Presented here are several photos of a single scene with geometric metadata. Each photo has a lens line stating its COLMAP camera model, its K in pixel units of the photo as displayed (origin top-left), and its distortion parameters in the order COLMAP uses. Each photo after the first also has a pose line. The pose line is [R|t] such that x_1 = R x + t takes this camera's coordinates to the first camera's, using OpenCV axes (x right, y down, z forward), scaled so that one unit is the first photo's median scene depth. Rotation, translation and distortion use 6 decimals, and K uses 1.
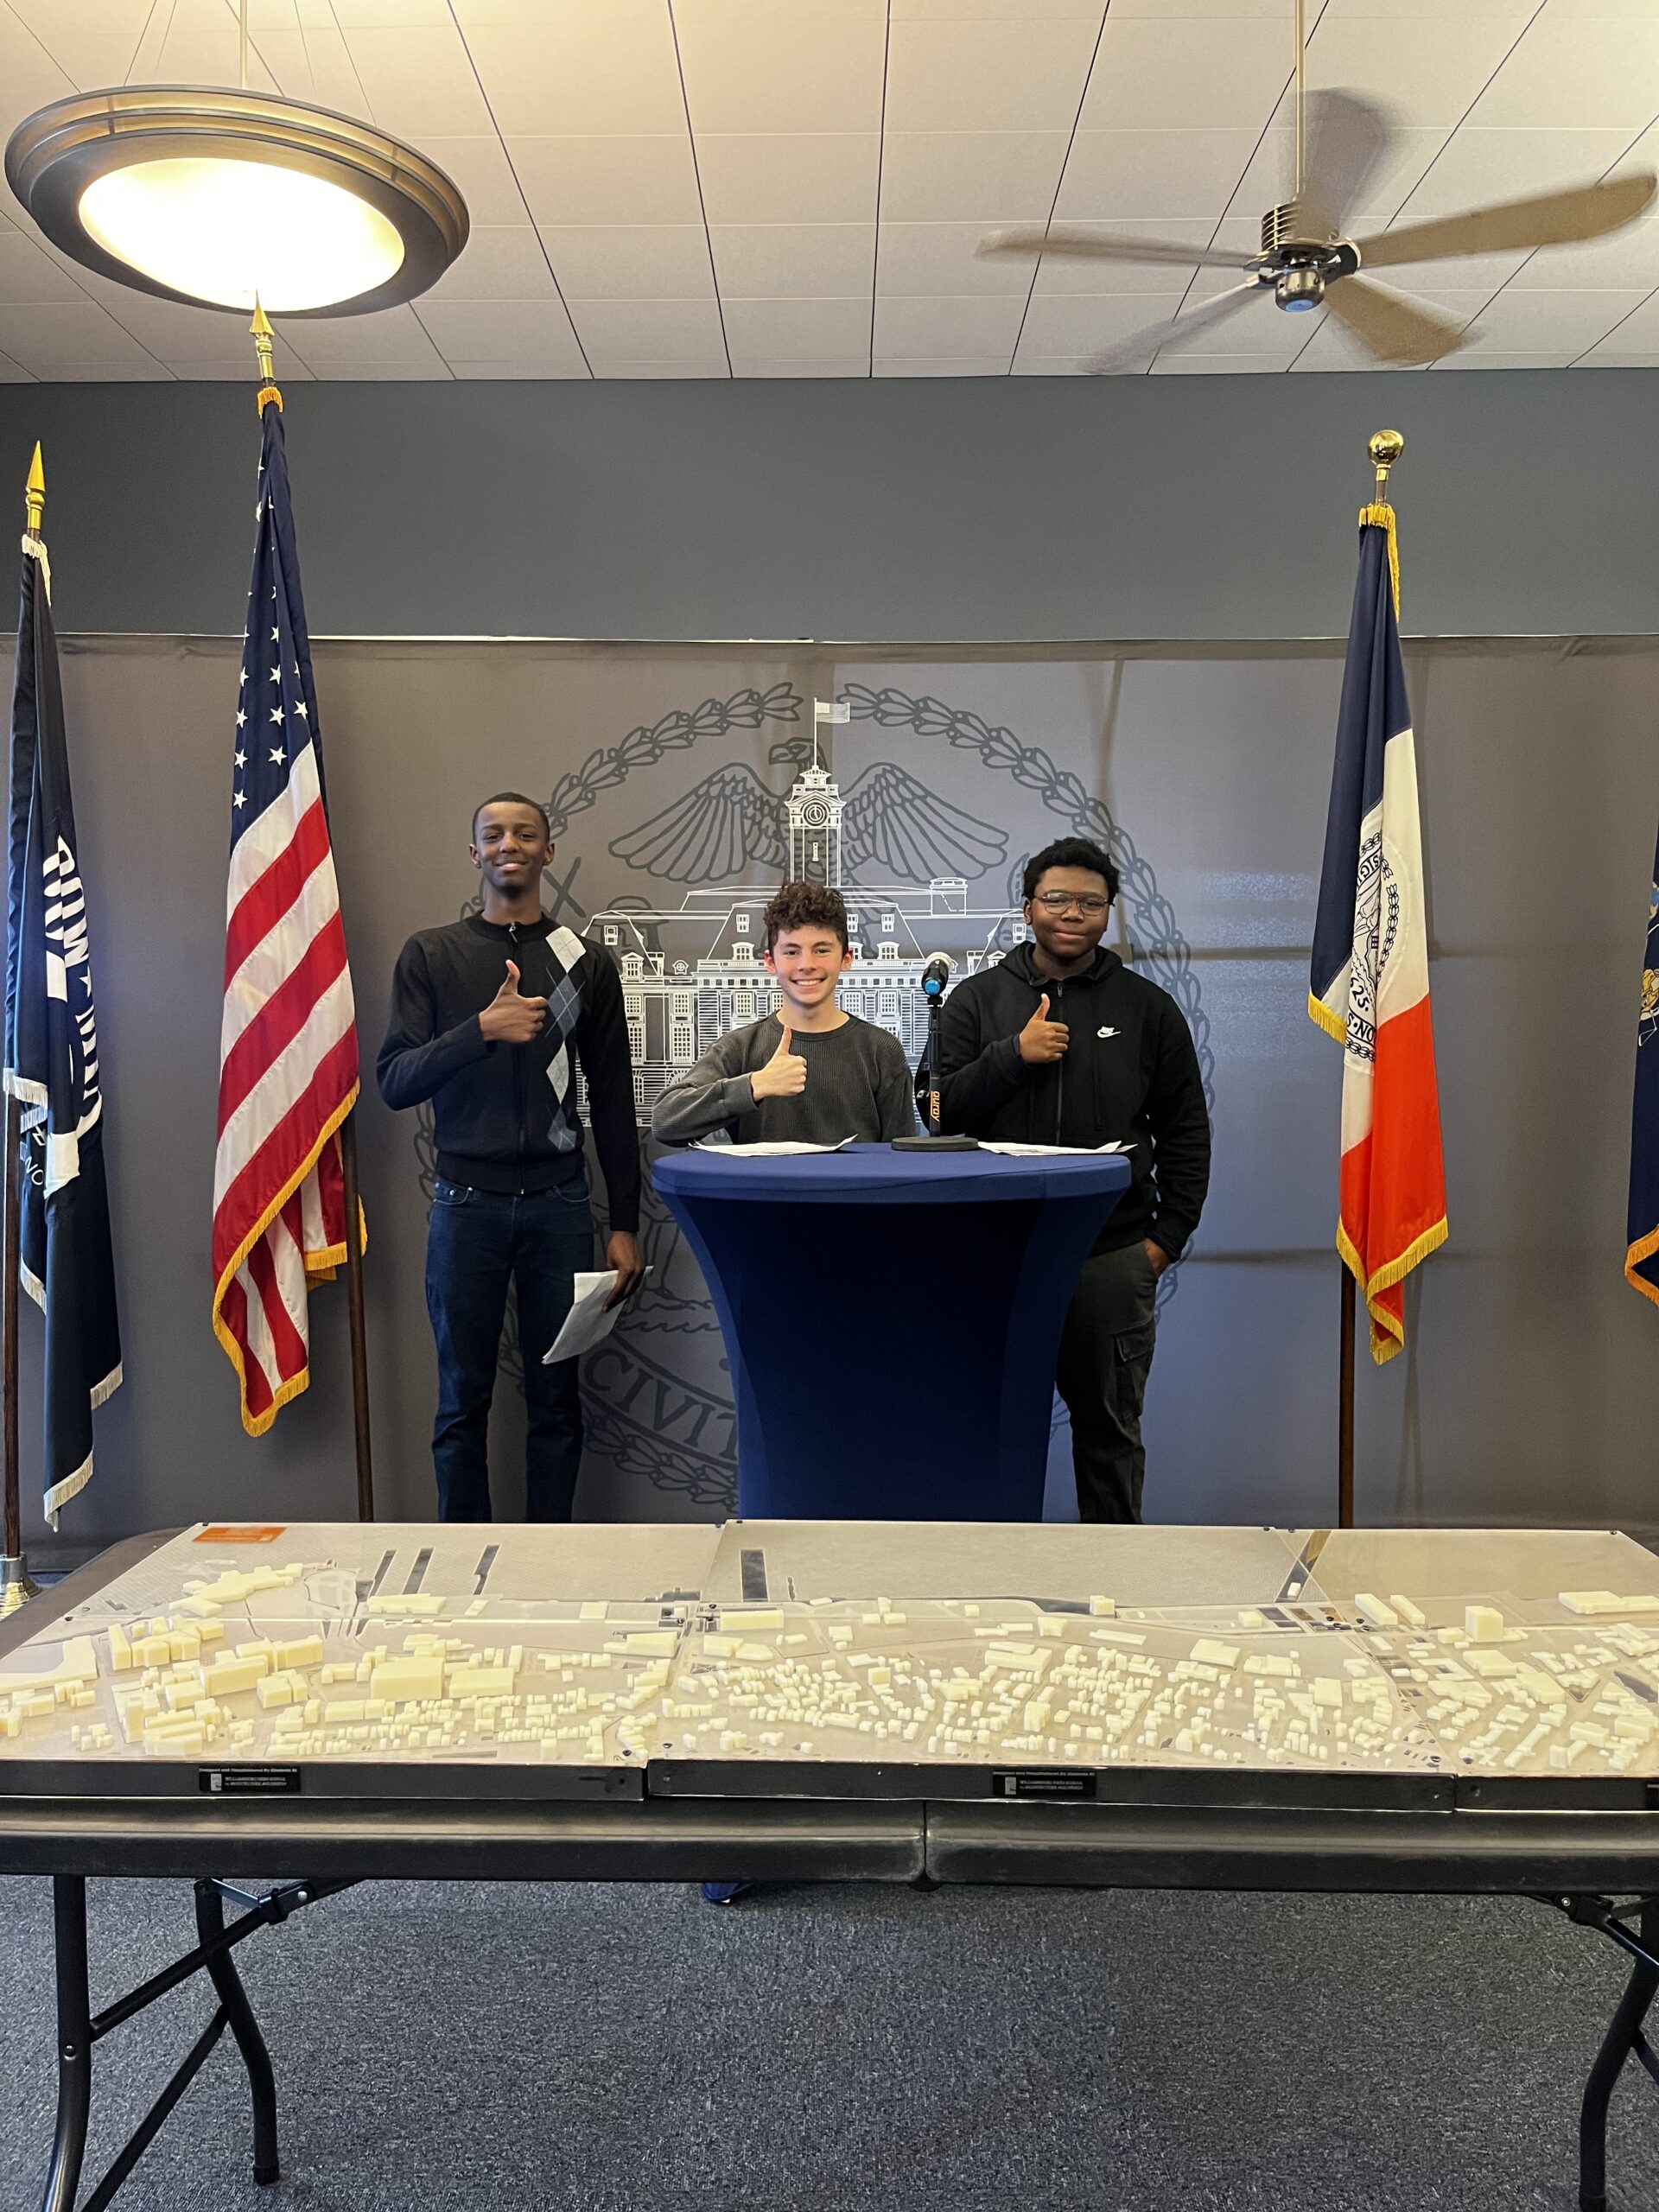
lens RADIAL K [[1701.1, 0, 834.8], [0, 1701.1, 1095.5], [0, 0, 1]] dist [0.055097, -0.081224]
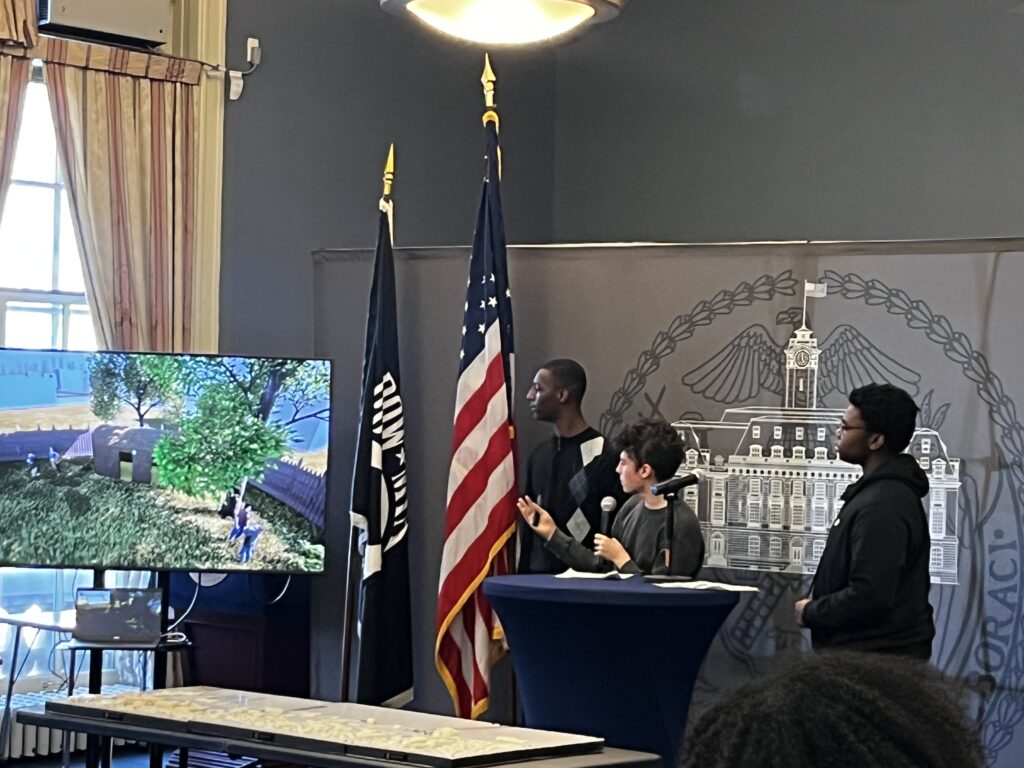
lens RADIAL K [[2635.4, 0, 516.0], [0, 2635.4, 392.7], [0, 0, 1]] dist [0.195262, 0.000000]
pose [[0.782380, 0.025485, -0.622280, 1.300475], [-0.057550, 0.997846, -0.031491, -0.055431], [0.620137, 0.060450, 0.782161, -0.990119]]
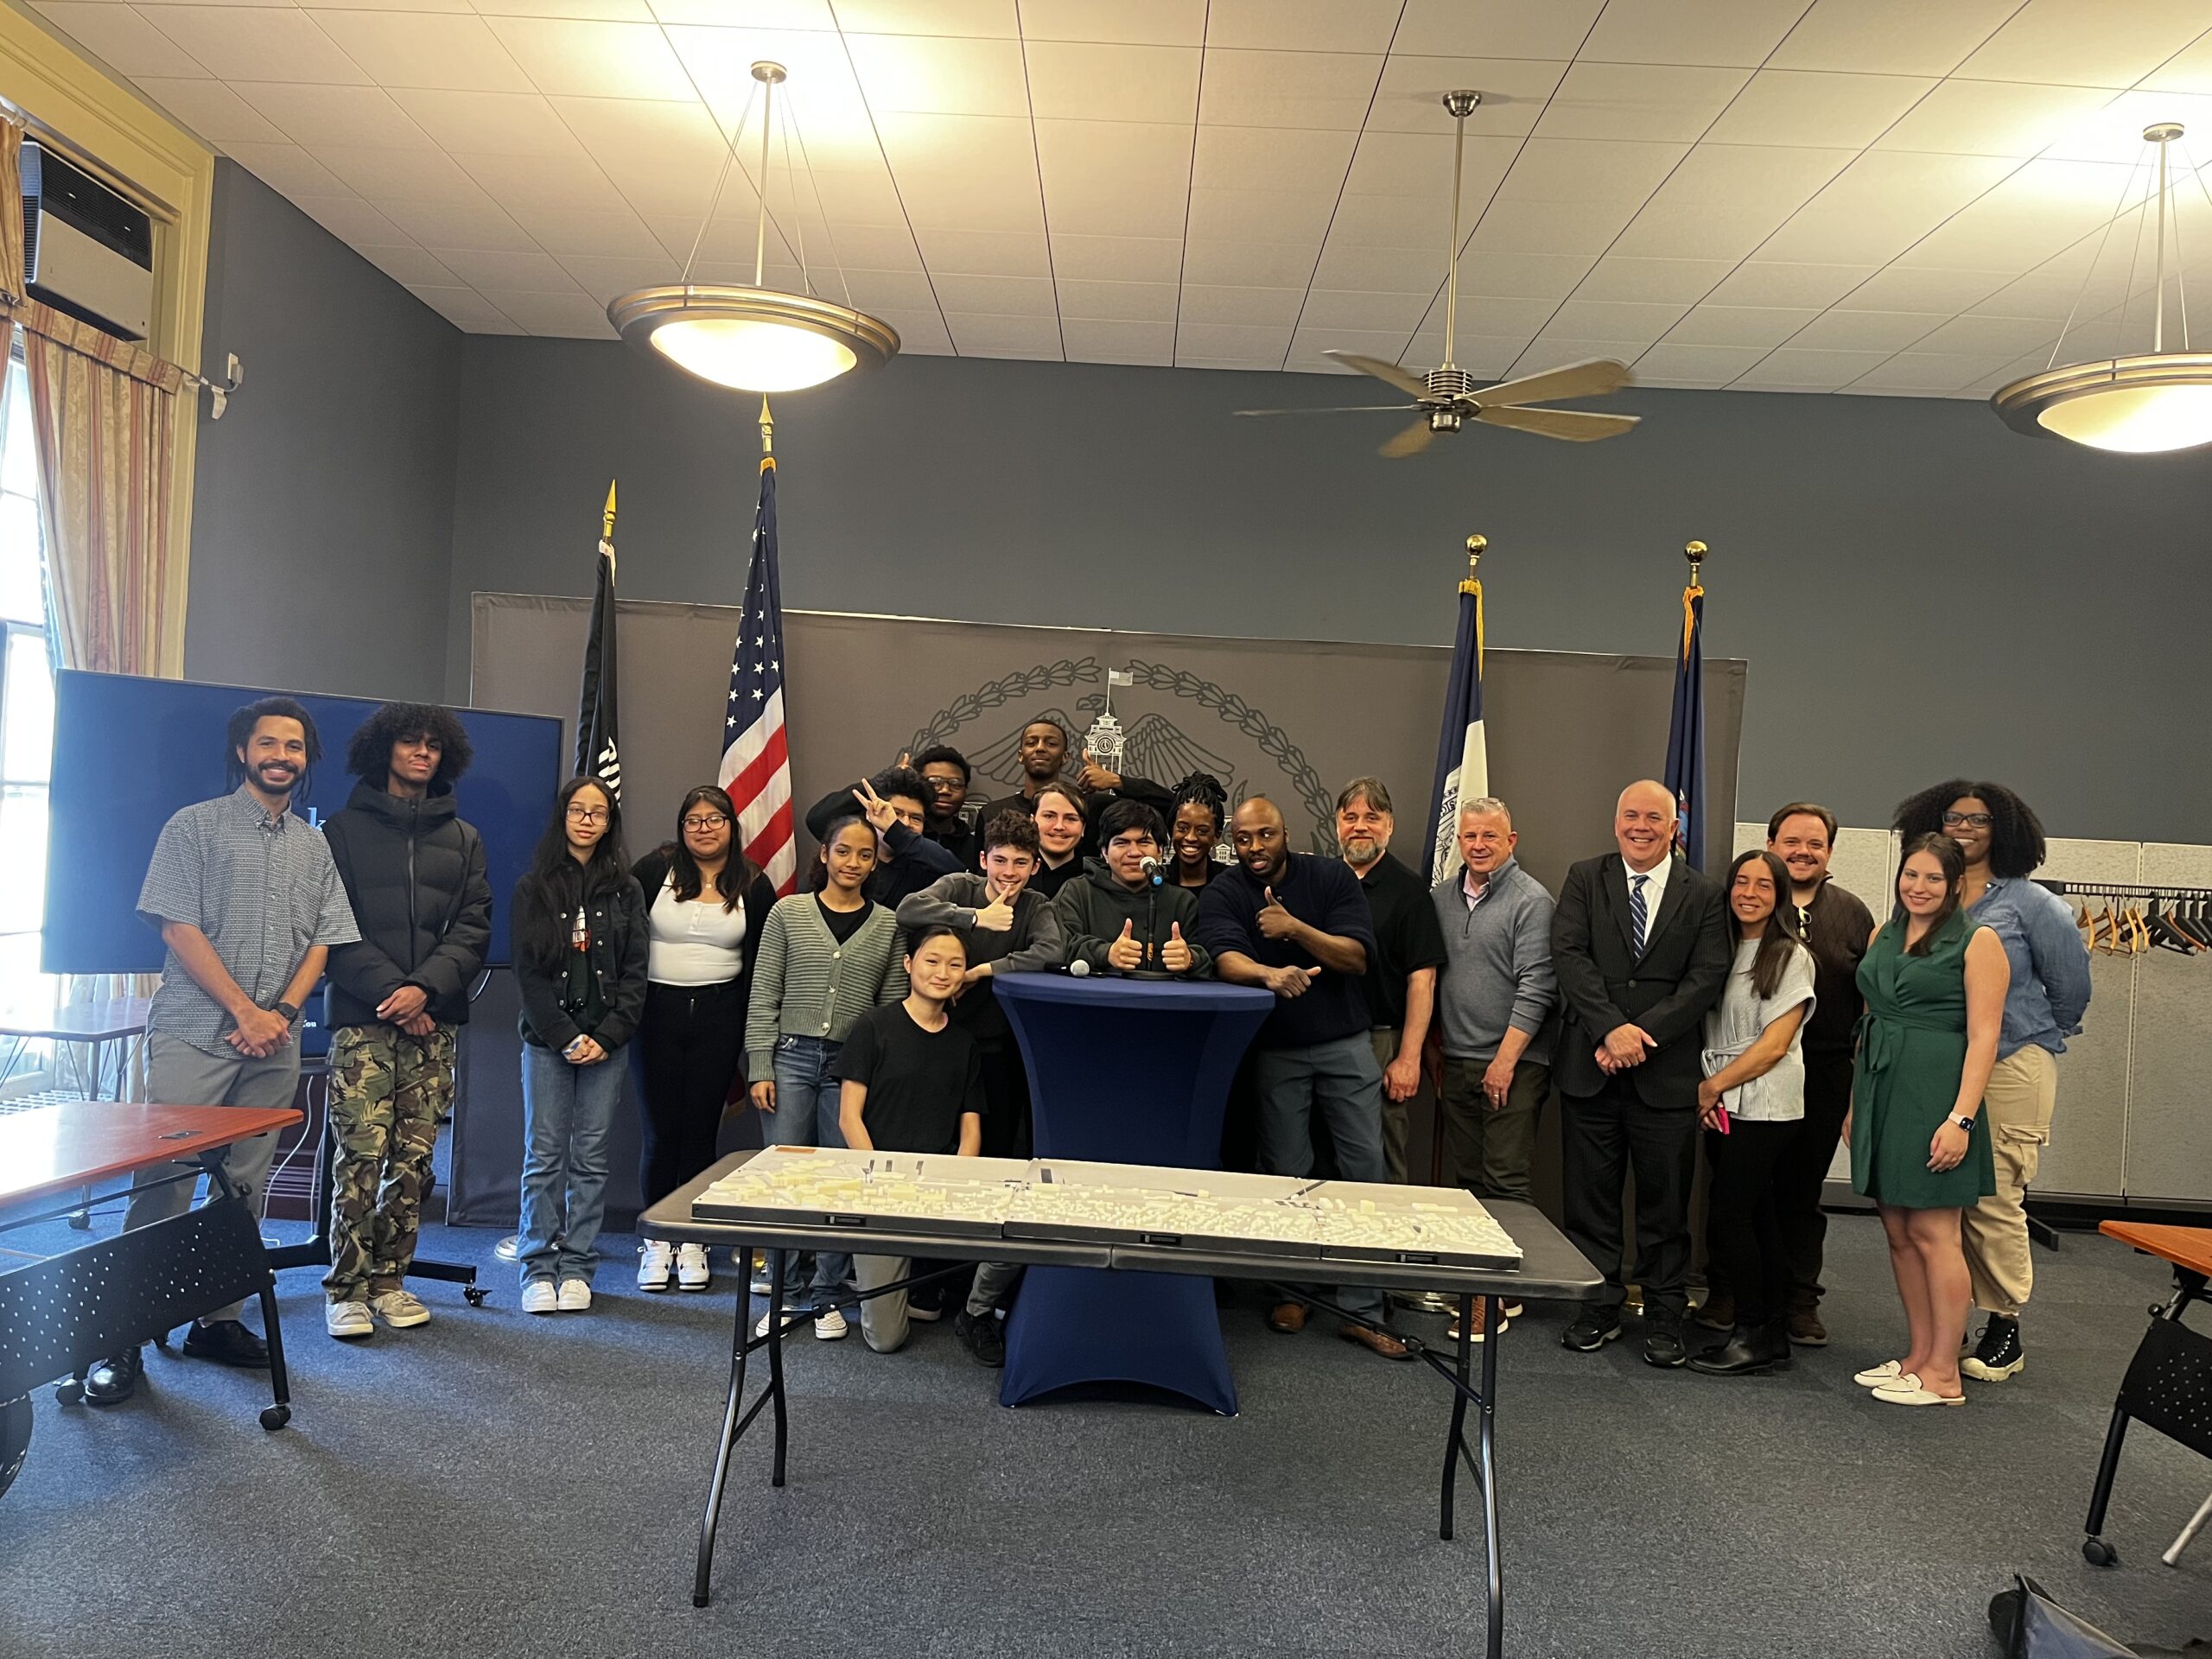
lens RADIAL K [[1701.1, 0, 1103.3], [0, 1701.1, 835.1], [0, 0, 1]] dist [0.055097, -0.081224]
pose [[0.998121, 0.059935, -0.012766, 0.011282], [-0.060418, 0.997303, -0.041666, -0.027664], [0.010234, 0.042359, 0.999050, -0.513878]]
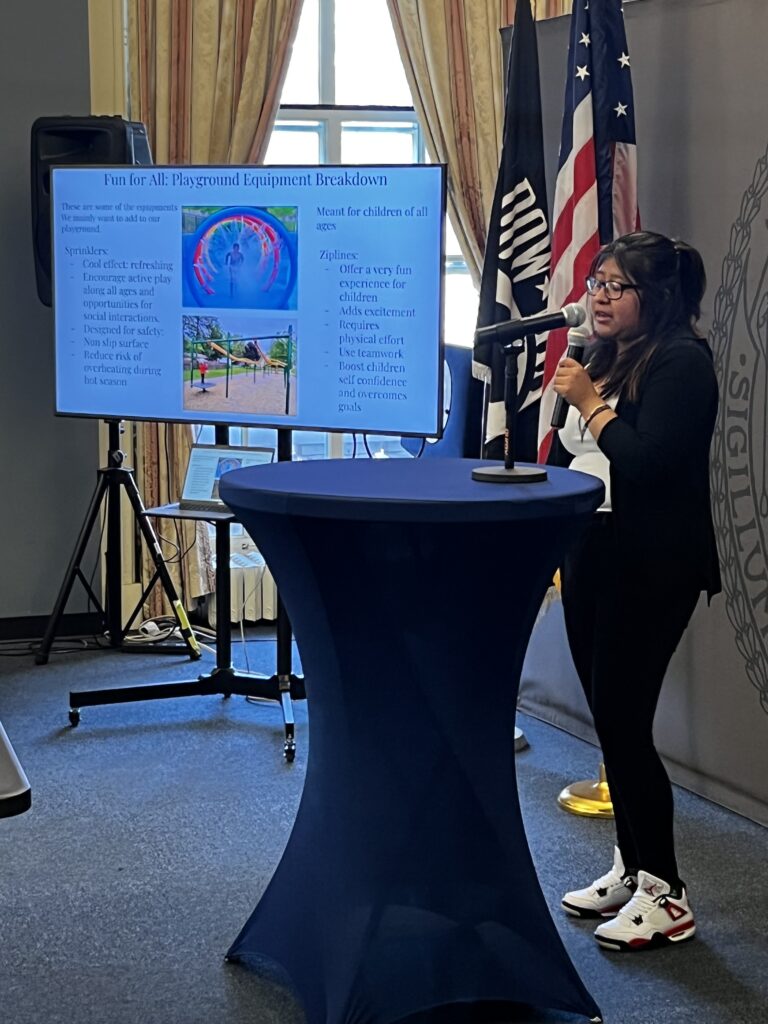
lens RADIAL K [[2099.5, 0, 385.2], [0, 2099.5, 516.2], [0, 0, 1]] dist [0.115100, 0.000000]
pose [[0.321327, 0.134967, -0.937301, 1.087374], [-0.044472, 0.990850, 0.127432, -0.095802], [0.945923, 0.000737, 0.324390, 0.371741]]
